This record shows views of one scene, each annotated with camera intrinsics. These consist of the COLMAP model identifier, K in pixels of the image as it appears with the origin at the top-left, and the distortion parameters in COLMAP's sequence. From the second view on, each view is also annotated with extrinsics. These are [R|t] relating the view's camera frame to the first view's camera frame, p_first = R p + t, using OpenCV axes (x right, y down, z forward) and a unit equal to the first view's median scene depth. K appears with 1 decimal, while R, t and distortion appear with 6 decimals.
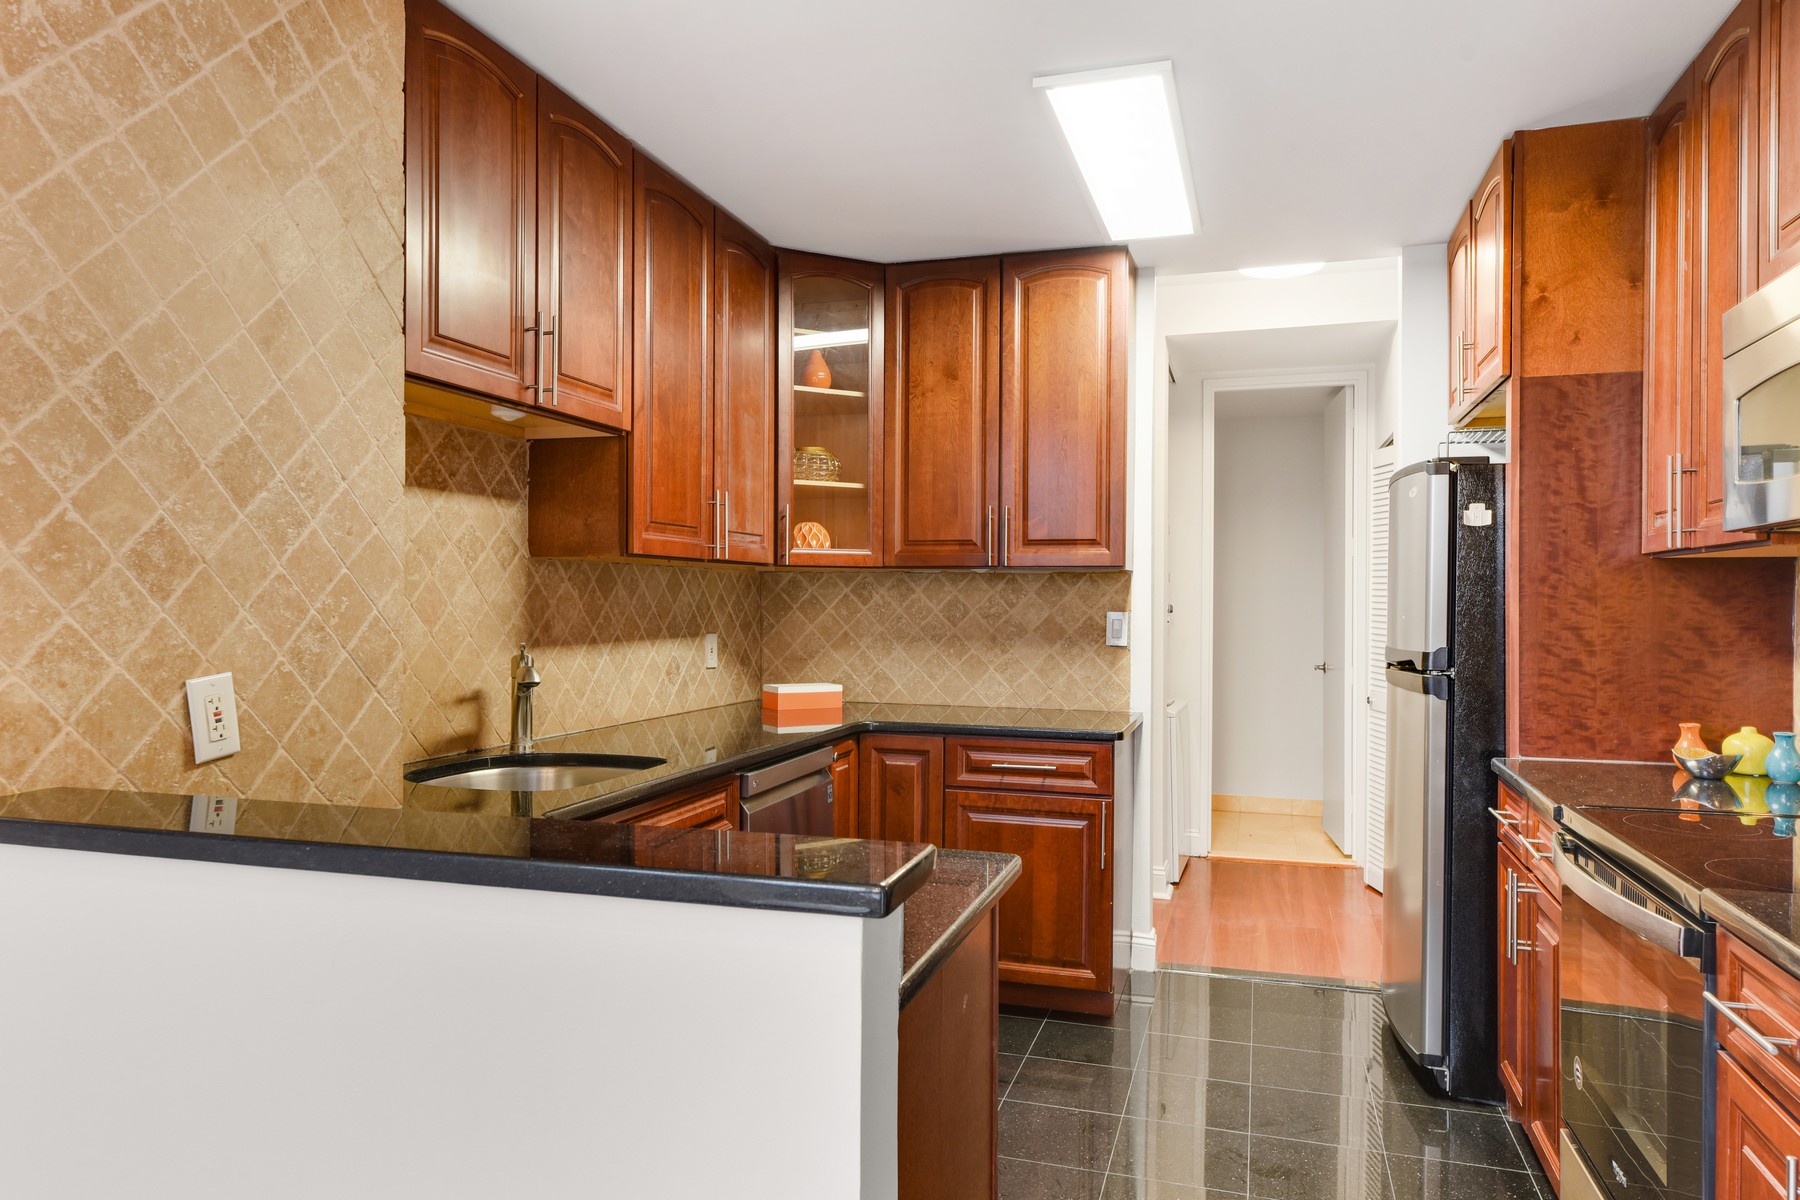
lens RADIAL K [[1160.7, 0, 901.9], [0, 1160.7, 607.3], [0, 0, 1]] dist [0.003955, 0.000822]
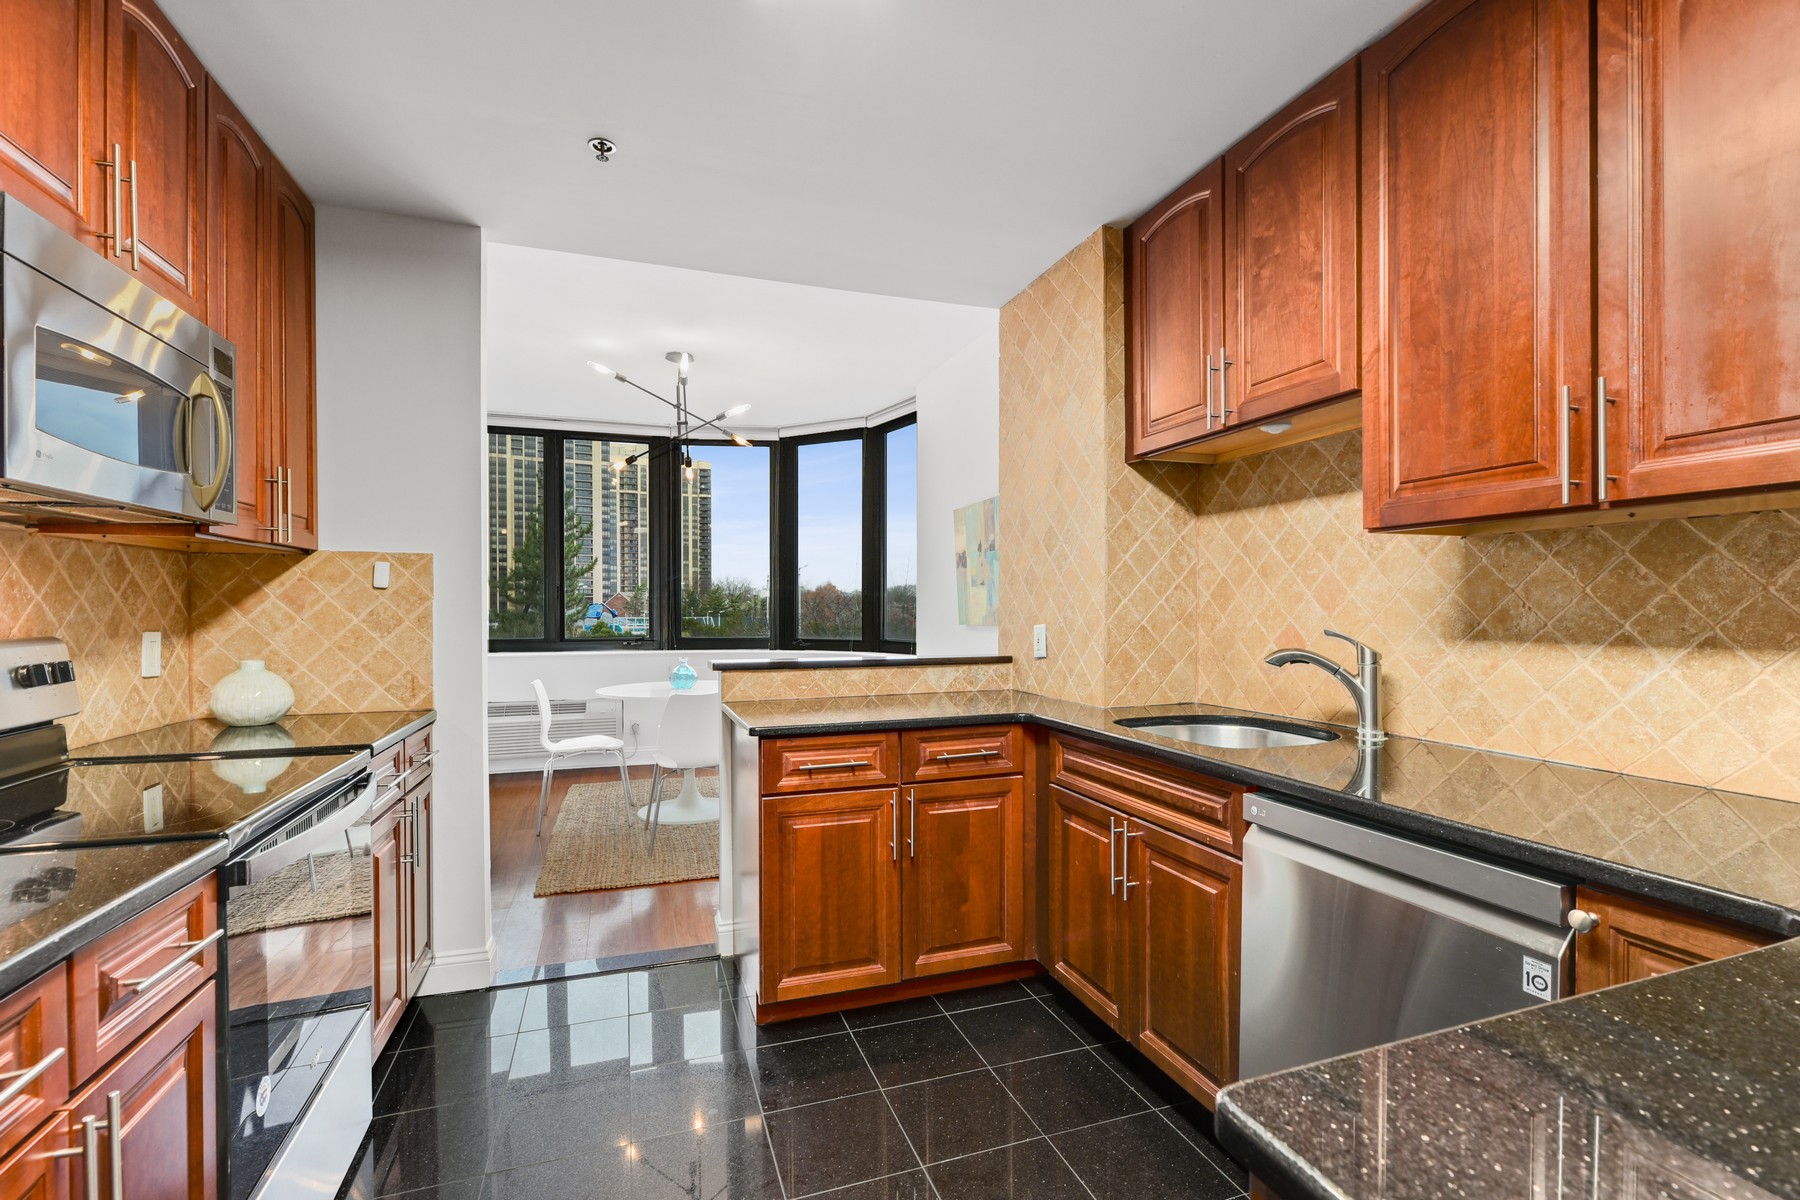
lens RADIAL K [[805.9, 0, 893.7], [0, 805.9, 614.1], [0, 0, 1]] dist [0.000054, -0.000137]
pose [[-0.811833, 0.000420, -0.583889, 0.334744], [-0.005762, 0.999945, 0.008730, 0.011086], [0.583861, 0.010451, -0.811786, 1.090171]]
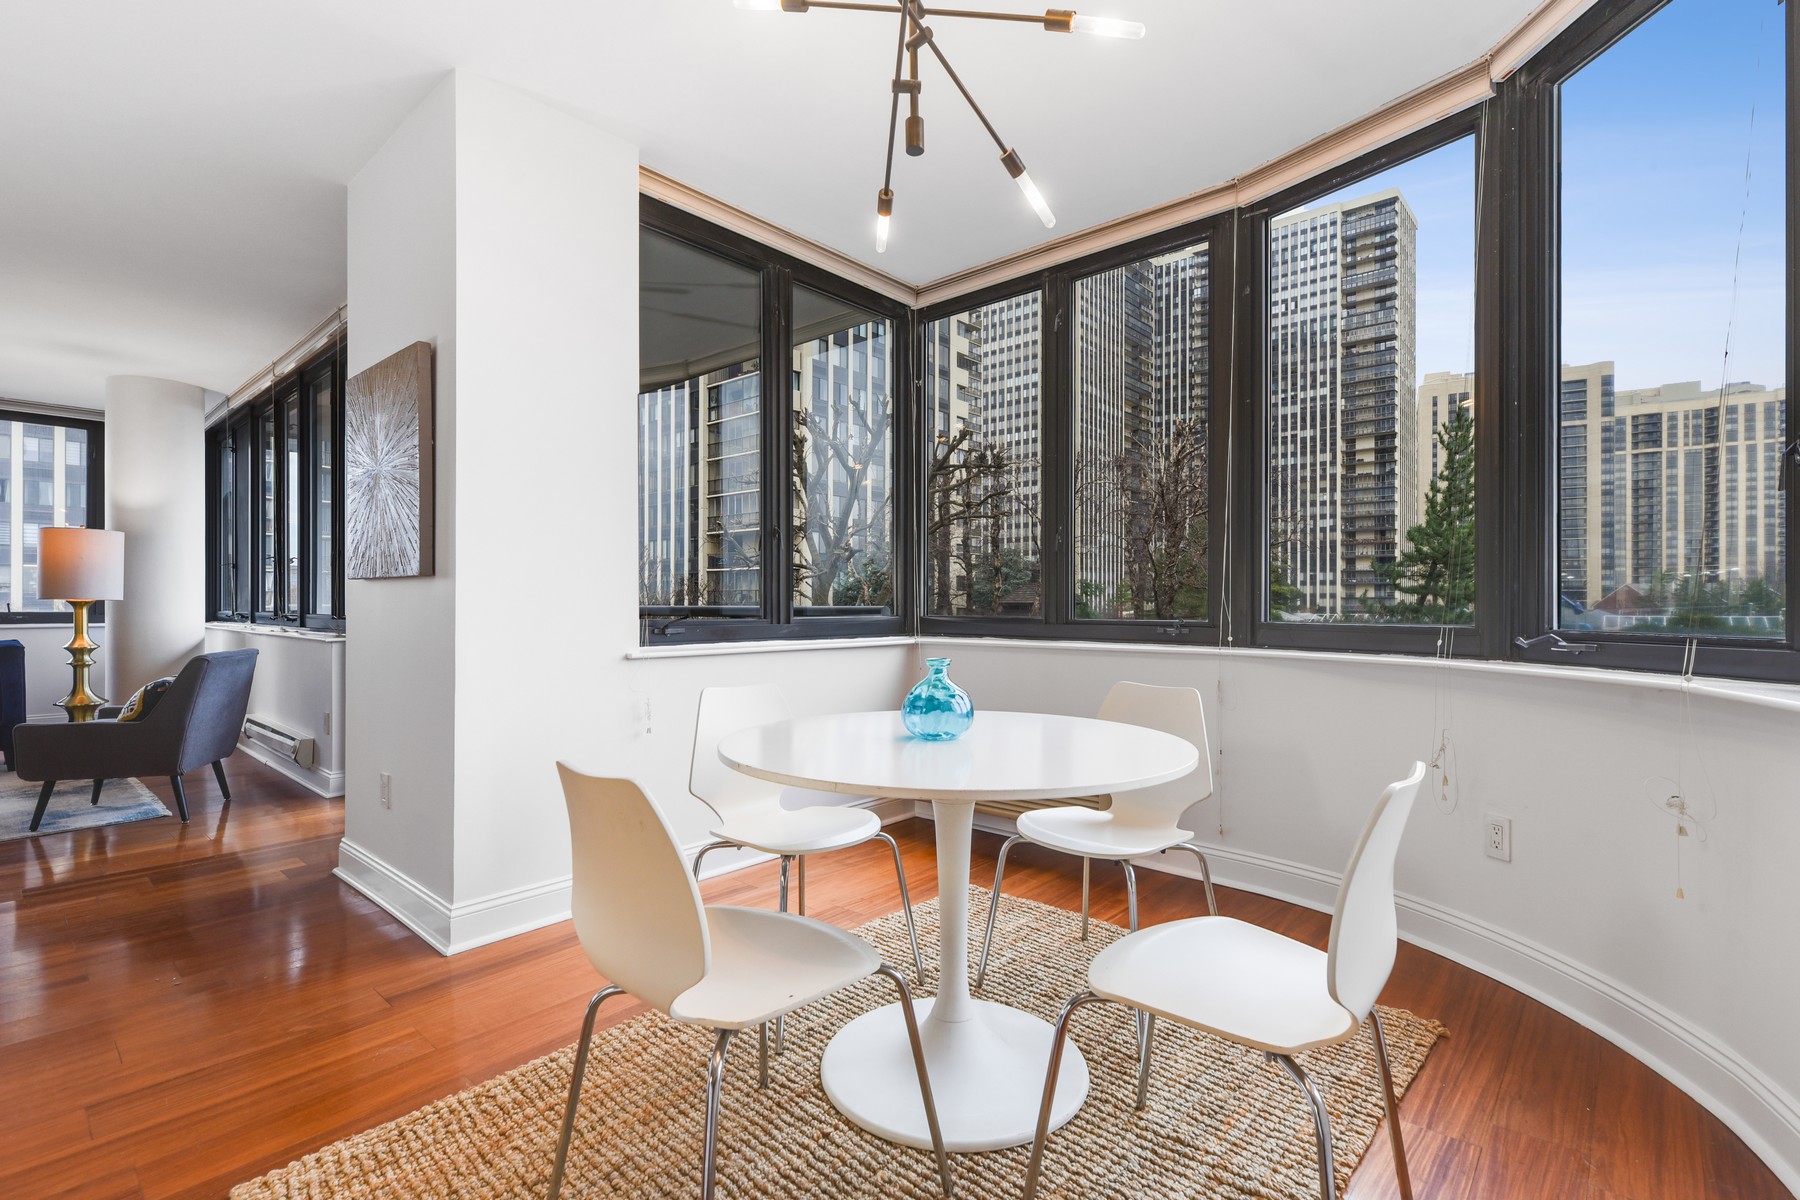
lens RADIAL K [[828.0, 0, 903.8], [0, 828.0, 603.3], [0, 0, 1]] dist [0.000100, -0.000137]
pose [[-0.908919, -0.004734, 0.416946, -0.381085], [-0.003227, 0.999985, 0.004320, 0.061062], [-0.416960, 0.002581, -0.908921, 0.269785]]
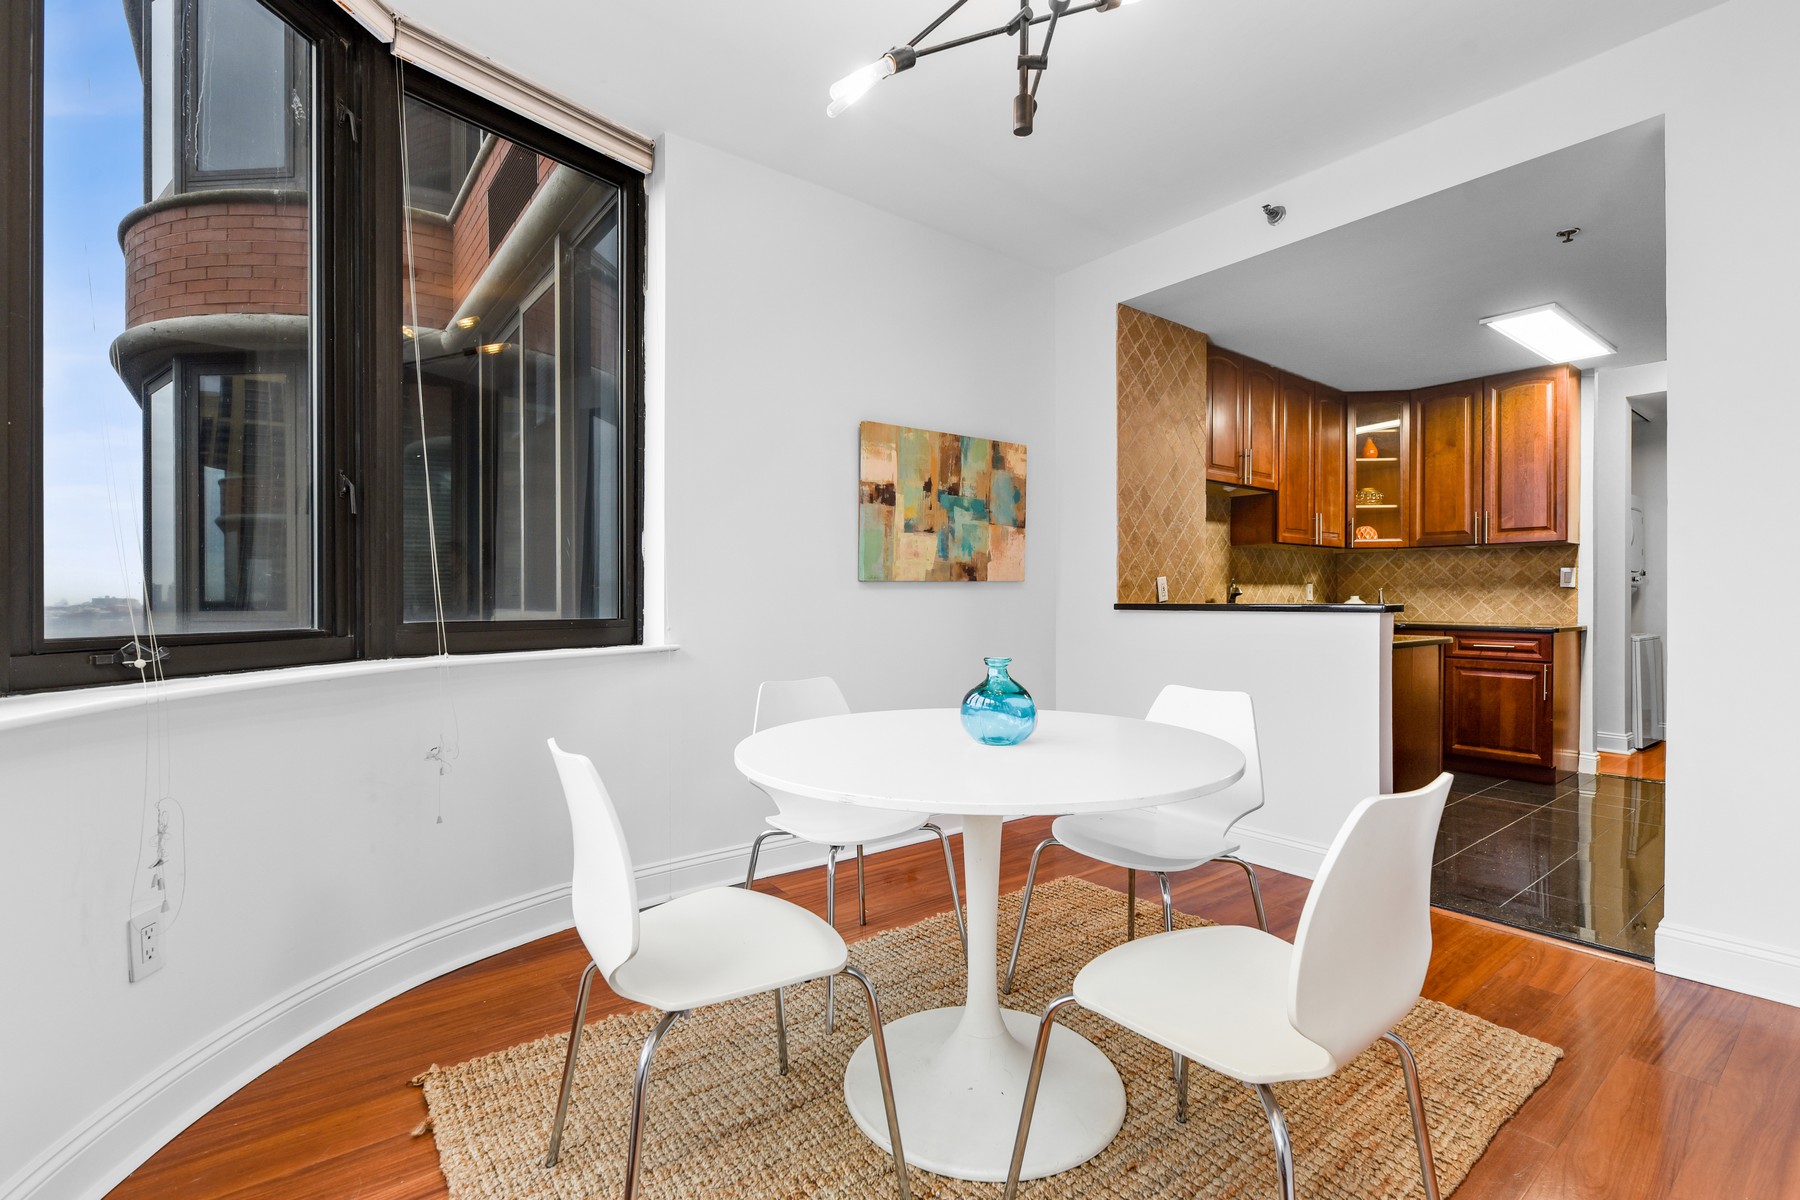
lens RADIAL K [[805.9, 0, 894.9], [0, 805.9, 601.6], [0, 0, 1]] dist [0.000054, -0.000137]
pose [[0.820479, -0.002456, -0.571672, 0.054796], [0.001188, 0.999996, -0.002590, 0.066322], [0.571676, 0.001446, 0.820478, -0.673237]]
